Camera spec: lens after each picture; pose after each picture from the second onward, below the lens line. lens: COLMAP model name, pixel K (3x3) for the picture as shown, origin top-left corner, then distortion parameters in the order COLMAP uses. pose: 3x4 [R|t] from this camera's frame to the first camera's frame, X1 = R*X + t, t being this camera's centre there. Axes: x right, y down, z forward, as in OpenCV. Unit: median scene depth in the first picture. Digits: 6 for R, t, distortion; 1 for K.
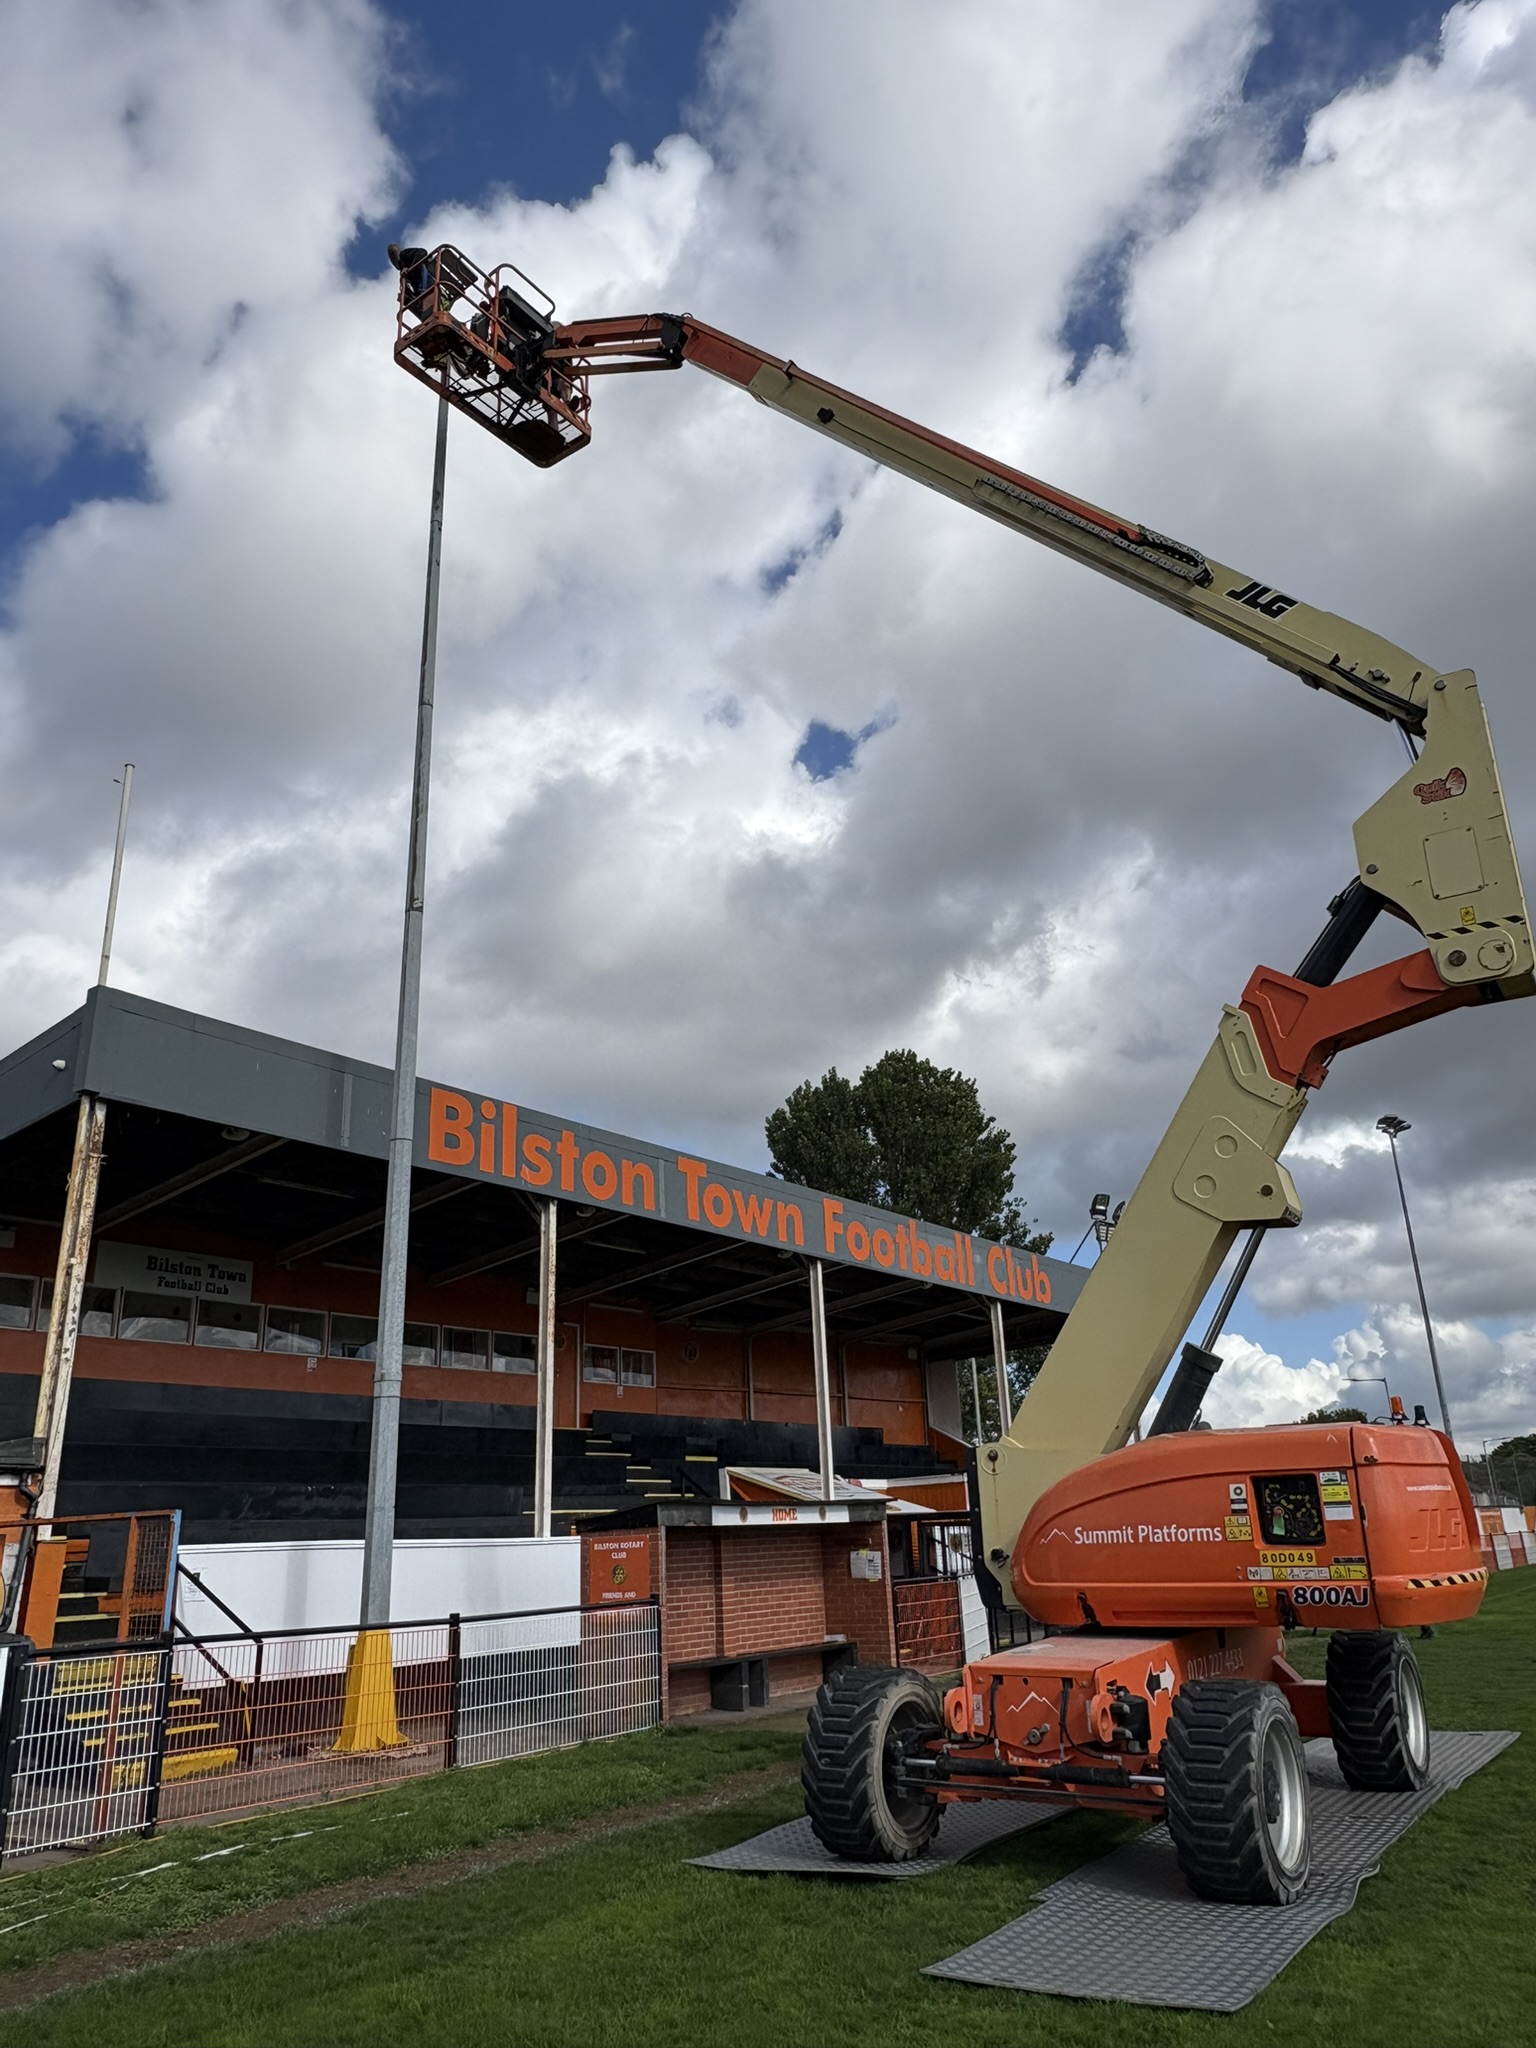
lens RADIAL K [[1424.3, 0, 768.0], [0, 1424.3, 1024.0], [0, 0, 1]] dist [-0.000249, -0.000877]
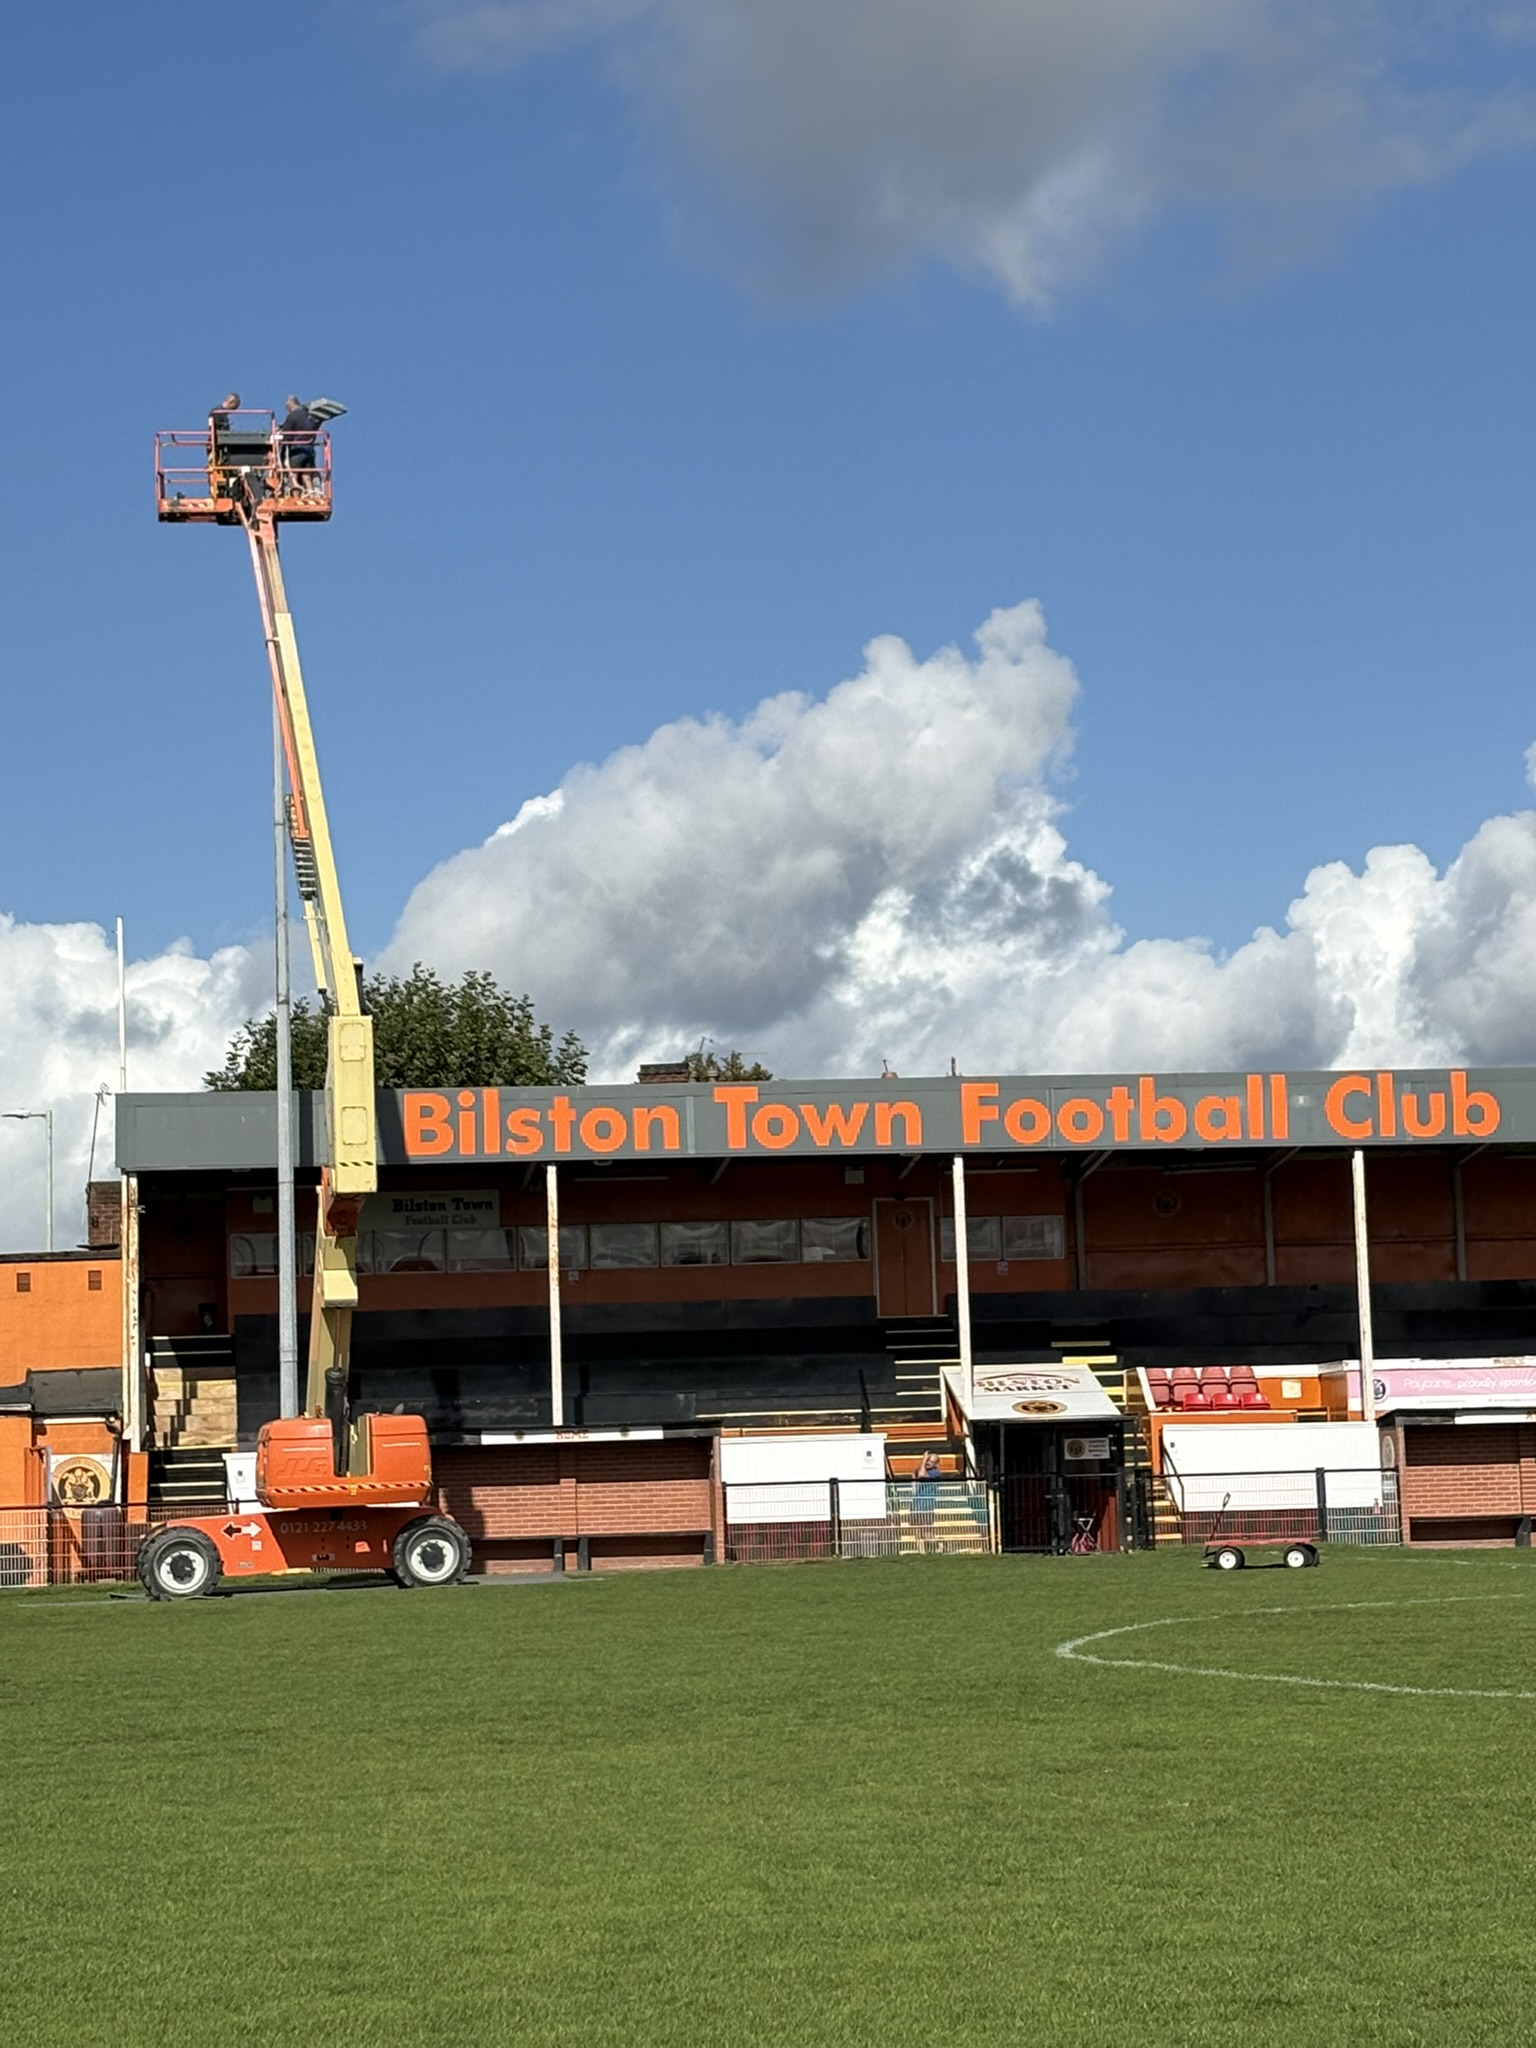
lens RADIAL K [[4646.1, 0, 768.0], [0, 4646.1, 1024.0], [0, 0, 1]] dist [0.319362, 0.046486]
pose [[0.705866, -0.055463, -0.706171, 2.281003], [0.247927, 0.953215, 0.172955, -0.509390], [0.663540, -0.297162, 0.686593, -1.227386]]
